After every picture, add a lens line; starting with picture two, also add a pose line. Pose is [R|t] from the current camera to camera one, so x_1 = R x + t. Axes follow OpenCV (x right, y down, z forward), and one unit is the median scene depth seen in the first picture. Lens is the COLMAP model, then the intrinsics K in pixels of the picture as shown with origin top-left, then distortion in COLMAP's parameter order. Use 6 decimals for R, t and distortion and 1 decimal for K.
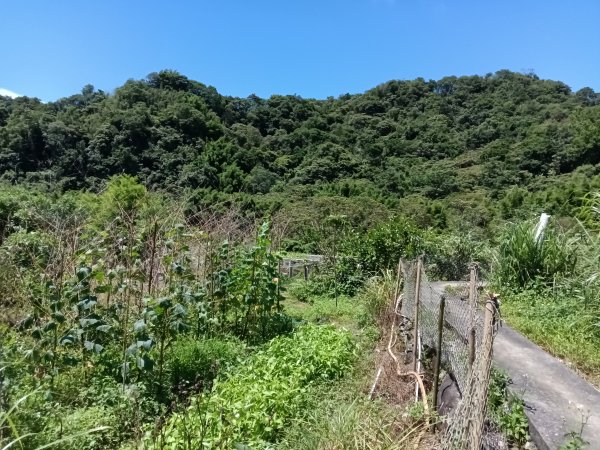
lens RADIAL K [[472.1, 0, 283.1], [0, 472.1, 225.0], [0, 0, 1]] dist [0.041896, -0.102827]
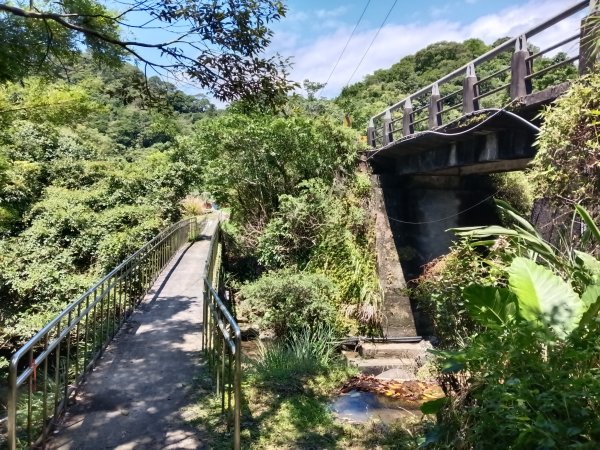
lens RADIAL K [[479.6, 0, 300.0], [0, 479.6, 225.0], [0, 0, 1]] dist [0.005532, 0.001208]
pose [[0.652900, -0.075130, 0.753709, -0.166370], [0.006169, 0.995563, 0.093894, -0.002961], [-0.757419, -0.056654, 0.650467, -0.247457]]
